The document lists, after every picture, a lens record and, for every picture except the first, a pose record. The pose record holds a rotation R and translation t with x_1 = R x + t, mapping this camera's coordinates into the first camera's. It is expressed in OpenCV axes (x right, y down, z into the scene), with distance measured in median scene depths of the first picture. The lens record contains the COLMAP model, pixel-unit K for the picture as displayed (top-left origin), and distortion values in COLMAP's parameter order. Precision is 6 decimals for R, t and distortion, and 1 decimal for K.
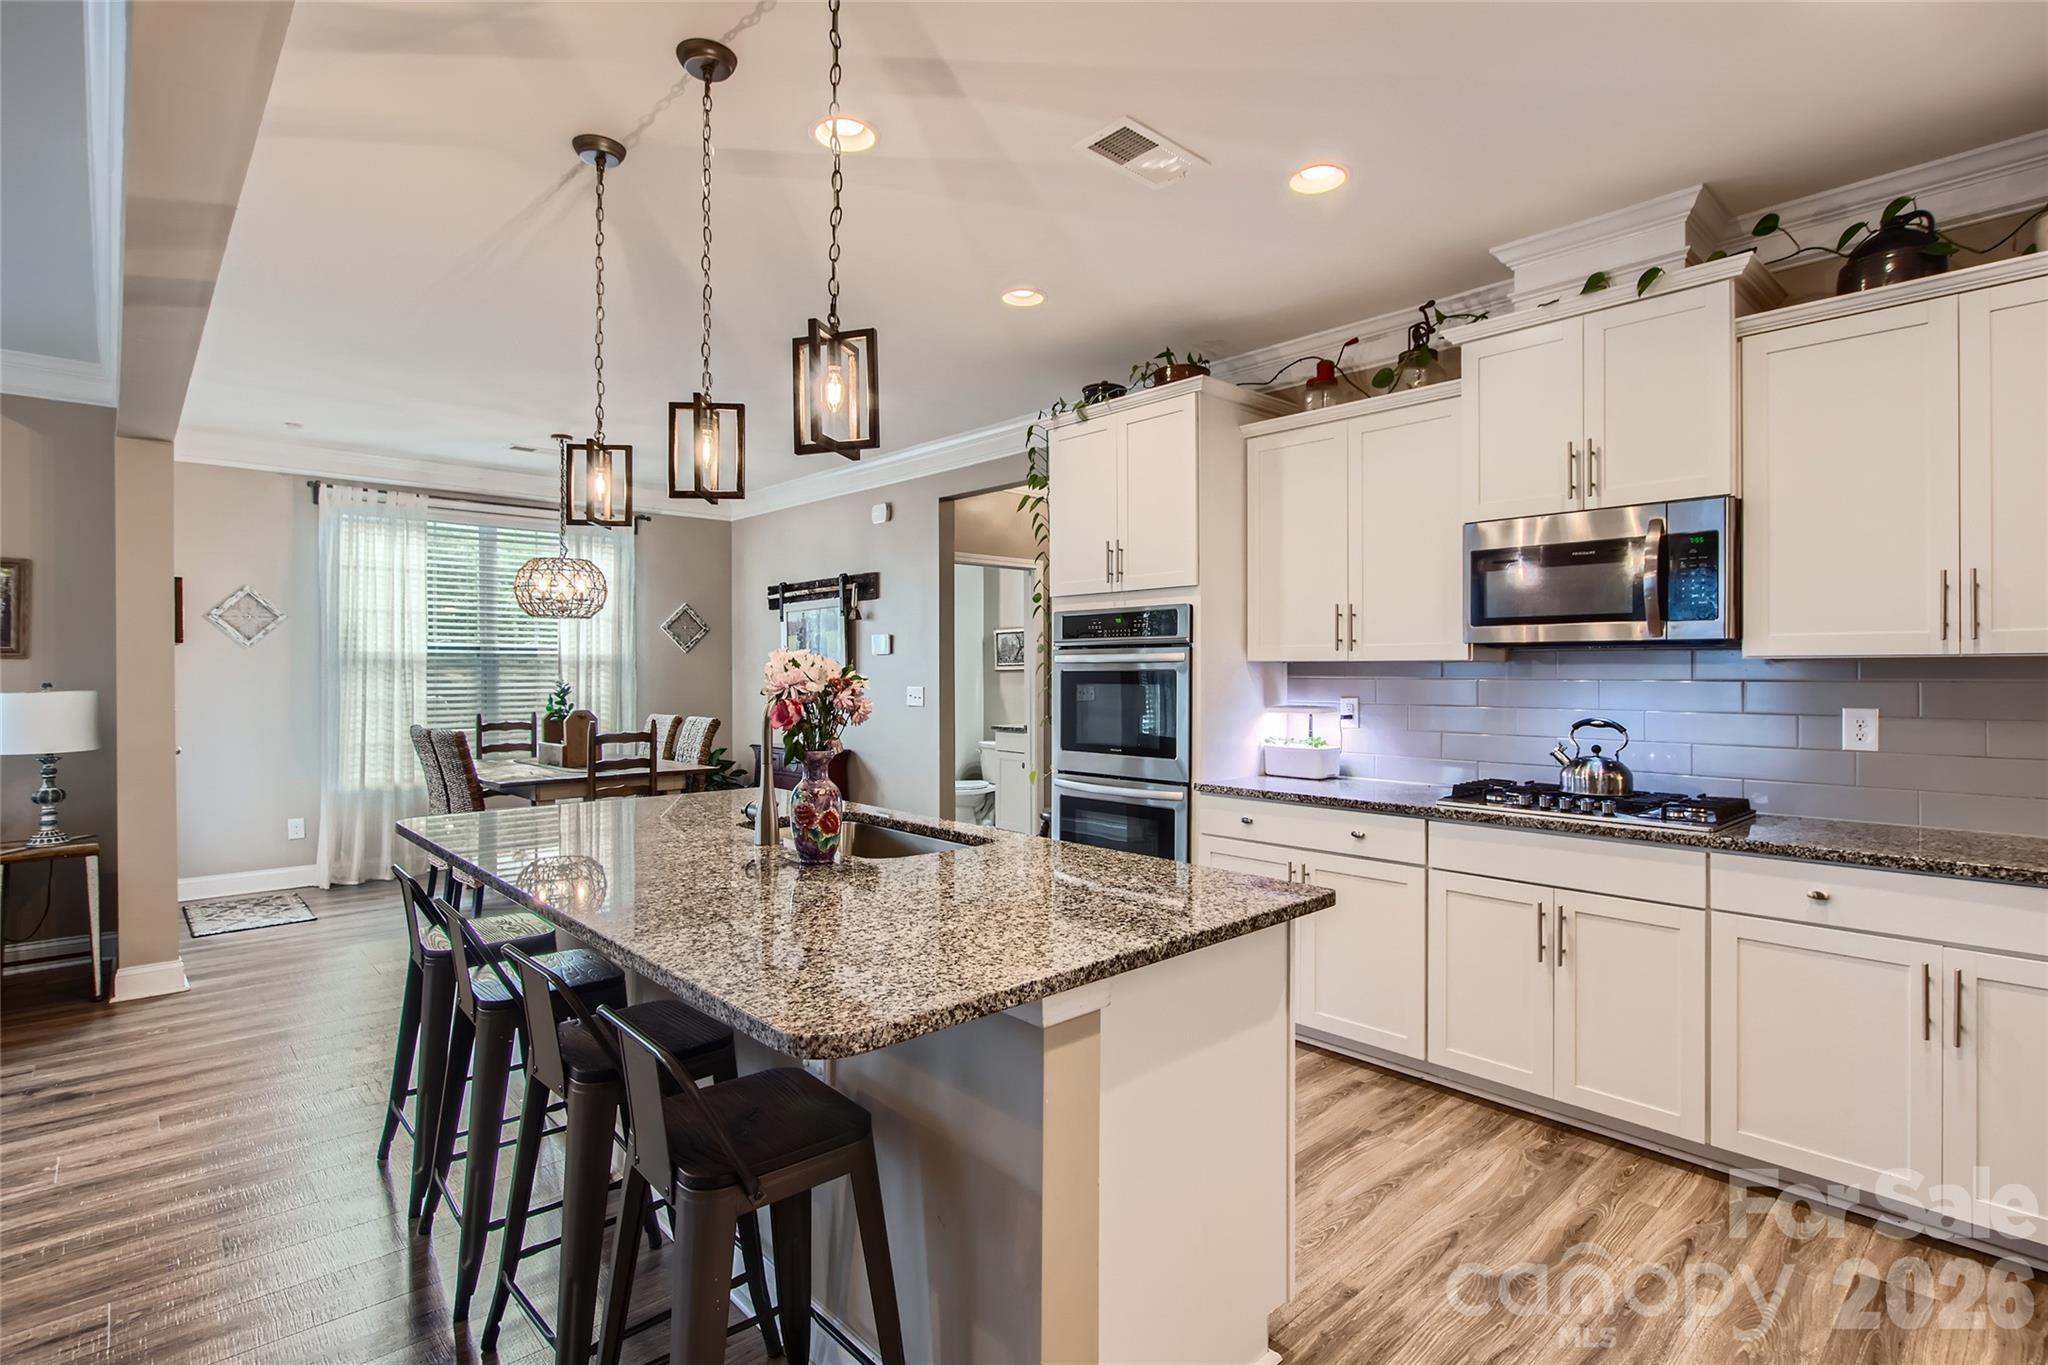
lens RADIAL K [[997.6, 0, 1049.7], [0, 997.6, 669.7], [0, 0, 1]] dist [-0.002581, 0.000689]
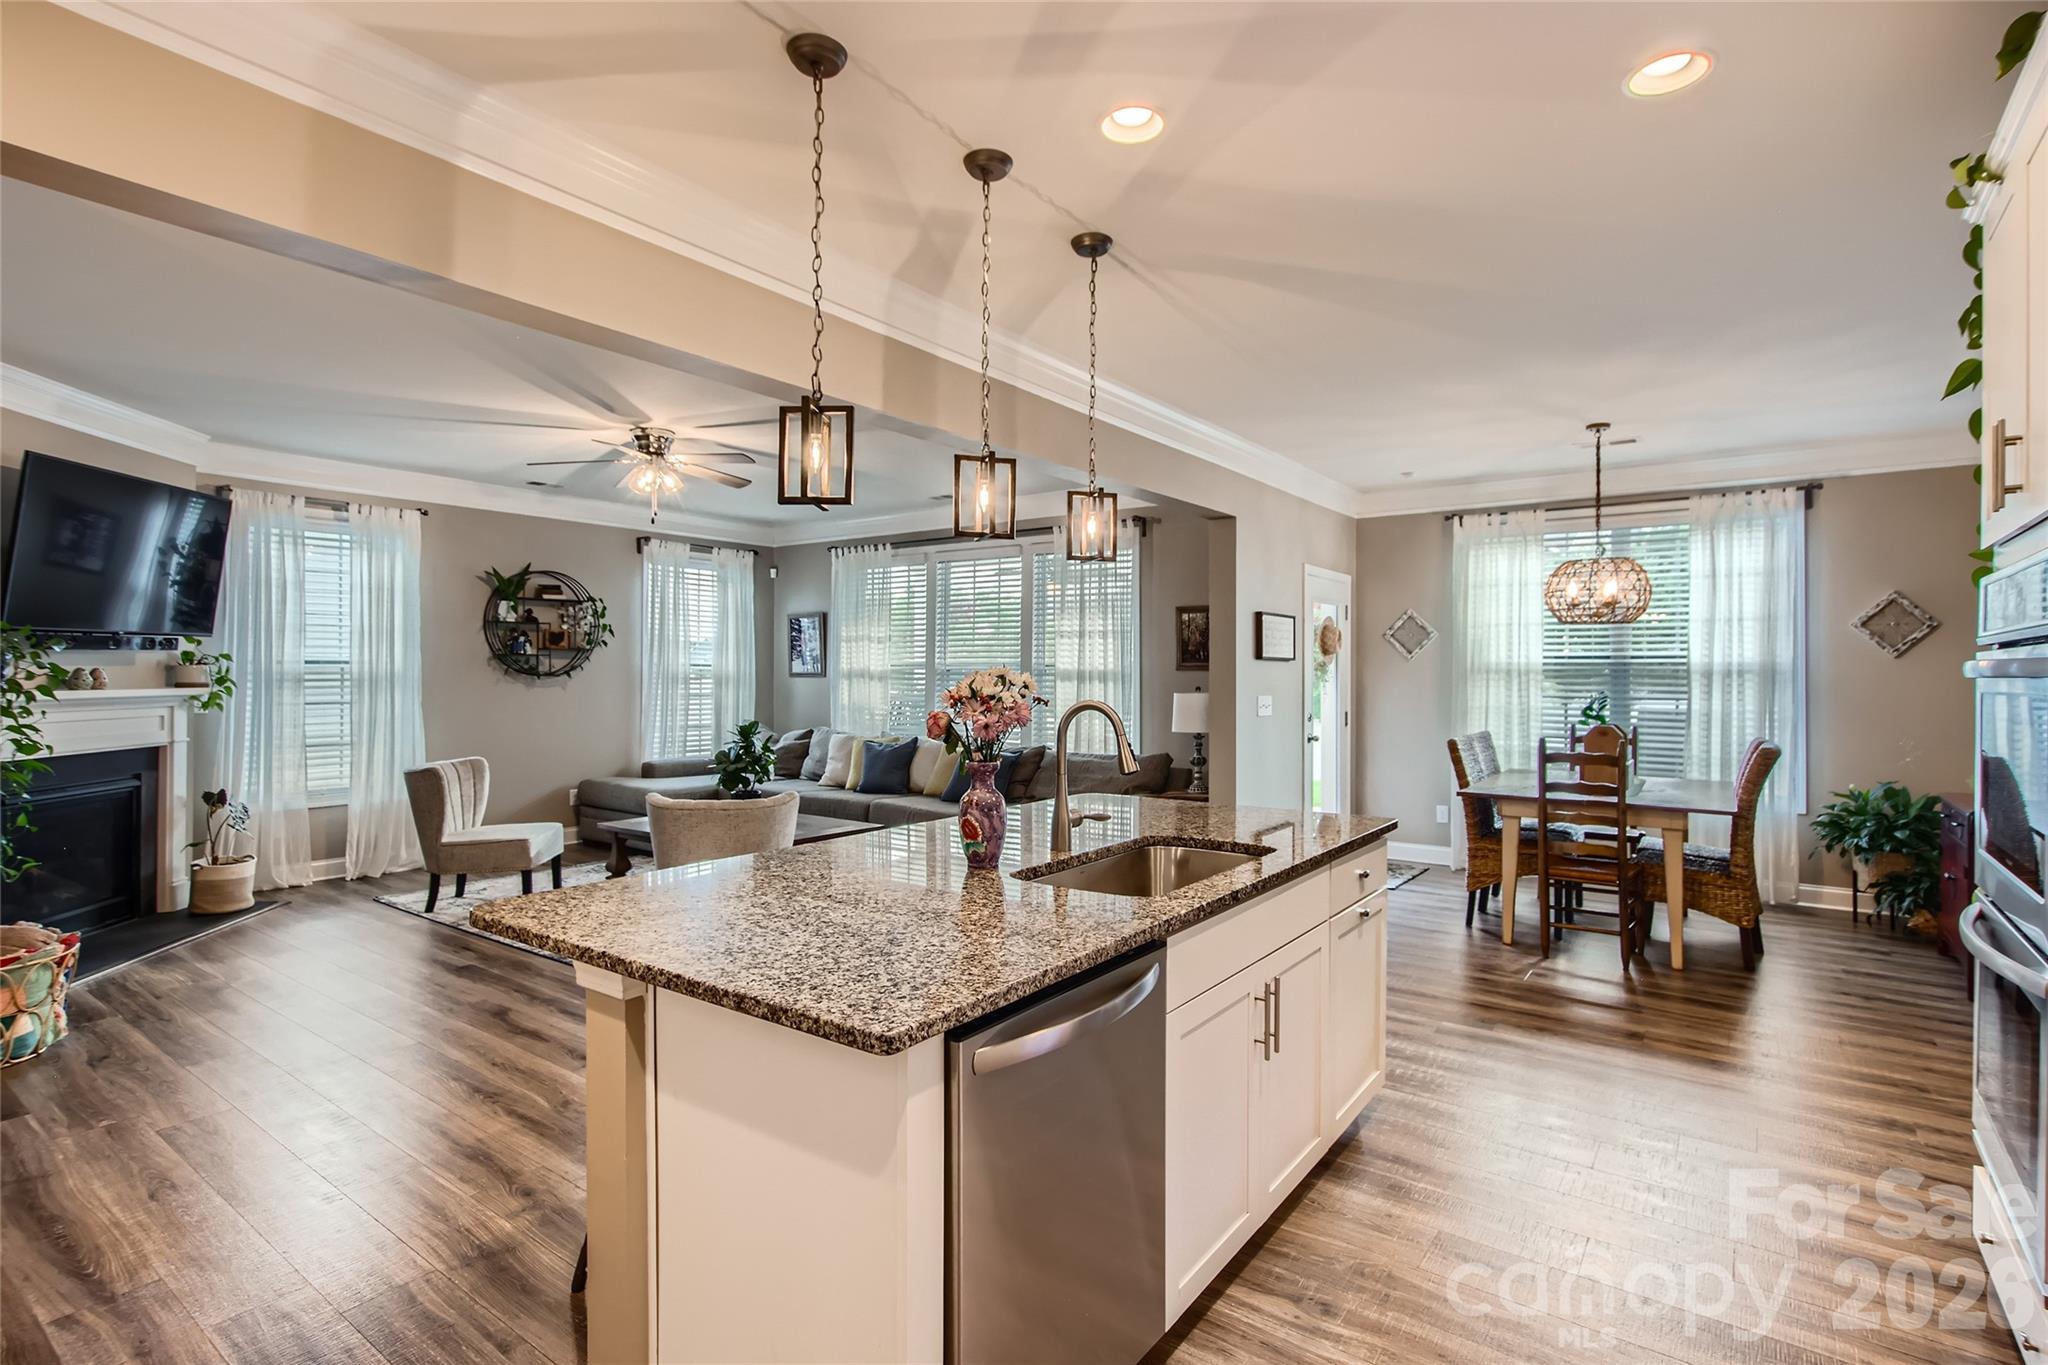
lens RADIAL K [[993.6, 0, 1023.9], [0, 993.6, 668.6], [0, 0, 1]] dist [-0.003410, -0.000951]
pose [[0.182149, -0.000840, -0.983270, 0.317510], [-0.003584, 0.999992, -0.001518, -0.007915], [0.983264, 0.003801, 0.182145, 0.320365]]
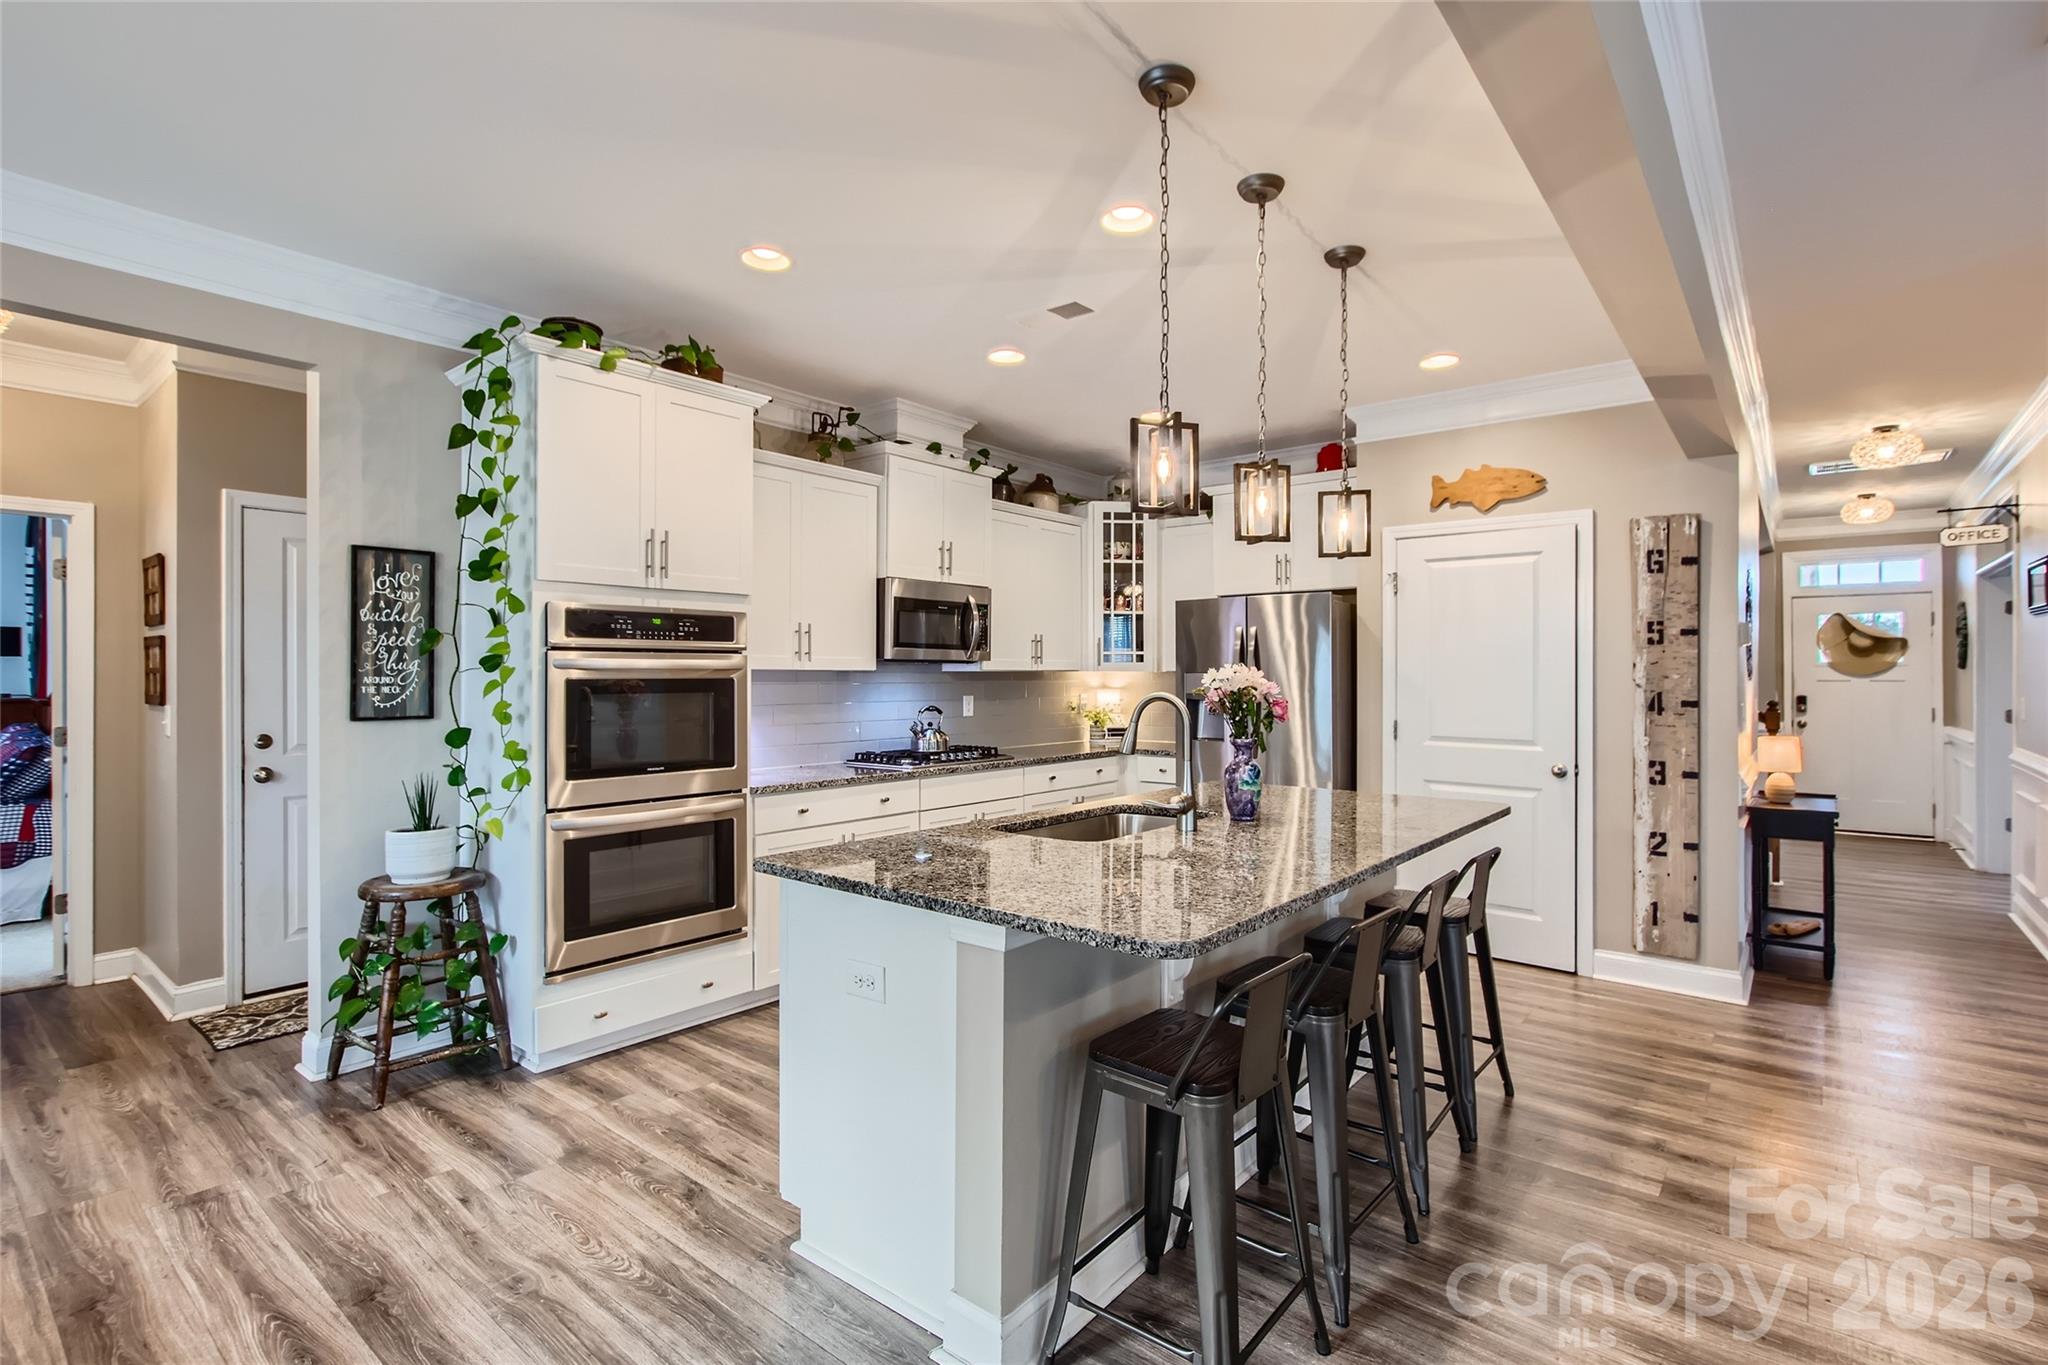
lens RADIAL K [[958.4, 0, 1025.2], [0, 958.4, 674.1], [0, 0, 1]] dist [0.001335, 0.000184]
pose [[-0.124056, -0.005538, 0.992260, -0.573248], [-0.011543, 0.999925, 0.004137, -0.007122], [-0.992208, -0.010941, -0.124111, 0.553507]]
